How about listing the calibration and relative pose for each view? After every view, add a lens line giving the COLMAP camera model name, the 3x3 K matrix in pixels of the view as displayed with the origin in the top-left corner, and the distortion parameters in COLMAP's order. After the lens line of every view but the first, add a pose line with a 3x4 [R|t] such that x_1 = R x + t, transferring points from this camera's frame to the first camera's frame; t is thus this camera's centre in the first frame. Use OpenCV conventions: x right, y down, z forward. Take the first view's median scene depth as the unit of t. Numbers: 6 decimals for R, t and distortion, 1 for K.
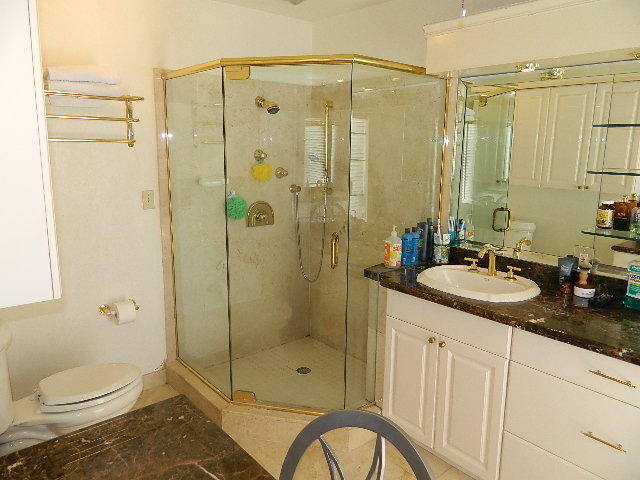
lens RADIAL K [[473.6, 0, 320.0], [0, 473.6, 240.0], [0, 0, 1]] dist [0.004123, -0.005896]
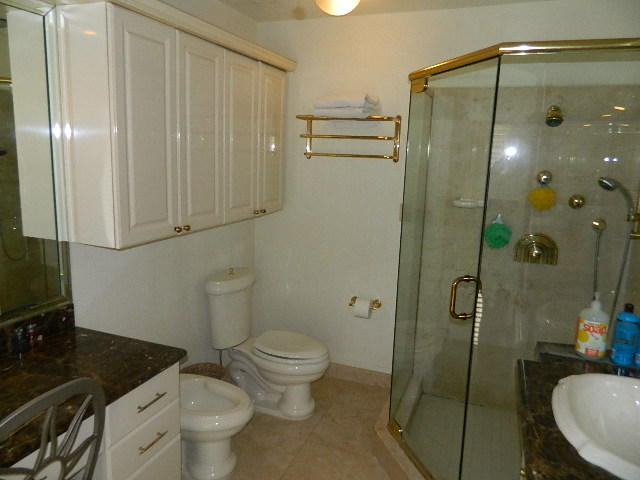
lens RADIAL K [[473.6, 0, 320.0], [0, 473.6, 240.0], [0, 0, 1]] dist [0.004123, -0.005896]
pose [[0.494169, 0.170323, -0.852518, 0.490976], [-0.204353, 0.975902, 0.076518, -0.071111], [0.845007, 0.136402, 0.517066, 0.327930]]
